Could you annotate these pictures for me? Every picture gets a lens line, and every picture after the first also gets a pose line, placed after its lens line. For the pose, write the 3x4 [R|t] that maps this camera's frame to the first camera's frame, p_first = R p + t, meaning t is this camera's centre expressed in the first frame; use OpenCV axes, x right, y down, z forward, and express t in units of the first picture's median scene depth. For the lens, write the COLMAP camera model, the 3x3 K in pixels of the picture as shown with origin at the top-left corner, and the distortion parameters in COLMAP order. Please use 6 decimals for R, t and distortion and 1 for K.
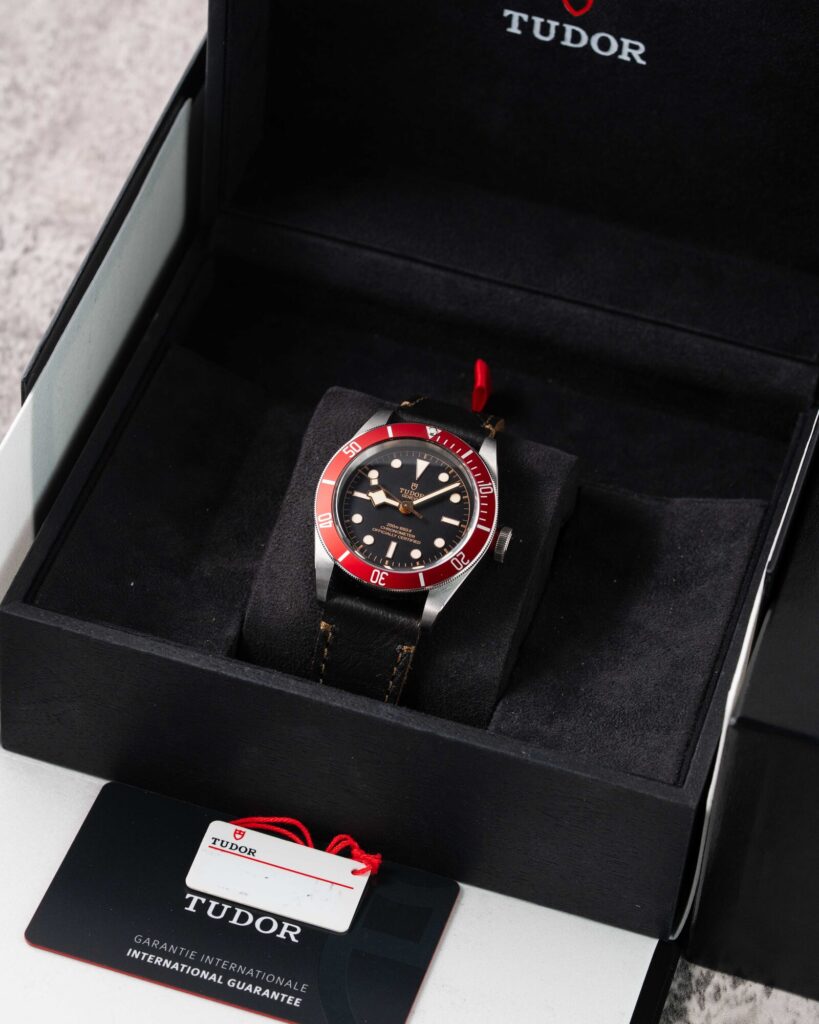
lens RADIAL K [[4649.3, 0, 413.3], [0, 4649.3, 511.5], [0, 0, 1]] dist [0.100420, 0.000000]
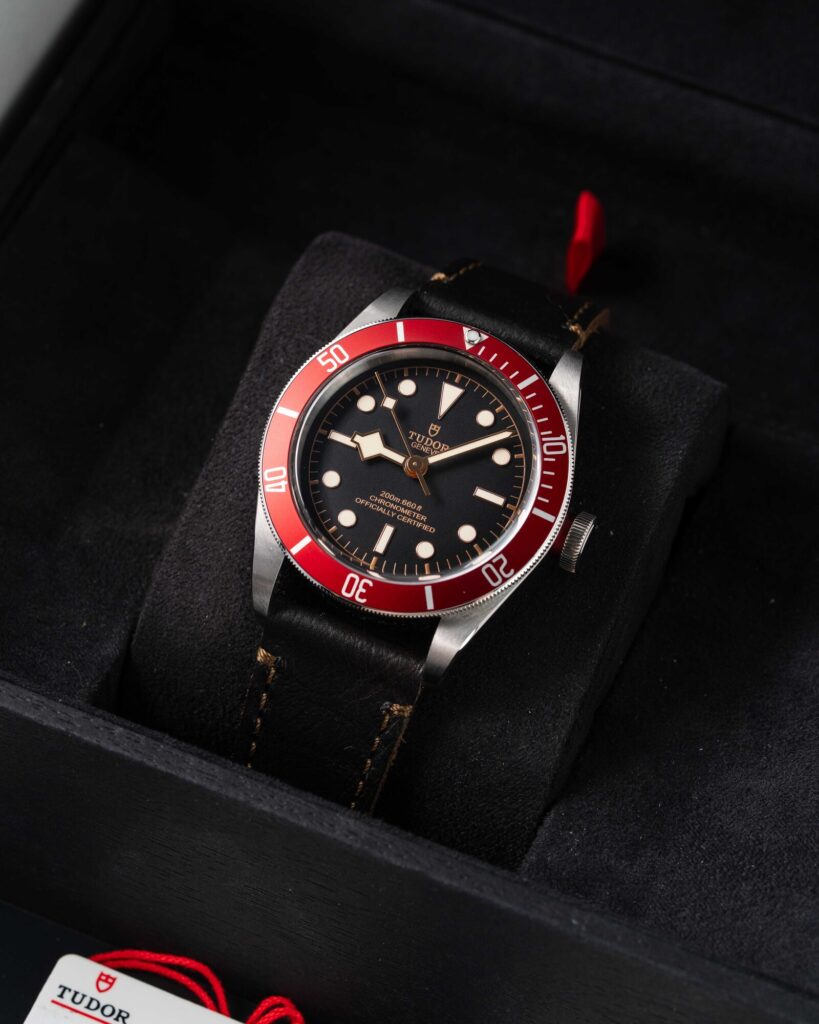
lens RADIAL K [[4649.3, 0, 406.0], [0, 4649.3, 515.1], [0, 0, 1]] dist [0.100420, 0.000000]
pose [[0.994615, 0.076620, -0.069792, 0.038357], [-0.068946, 0.991928, 0.106418, -0.056780], [0.077382, -0.101033, 0.991869, 0.420051]]
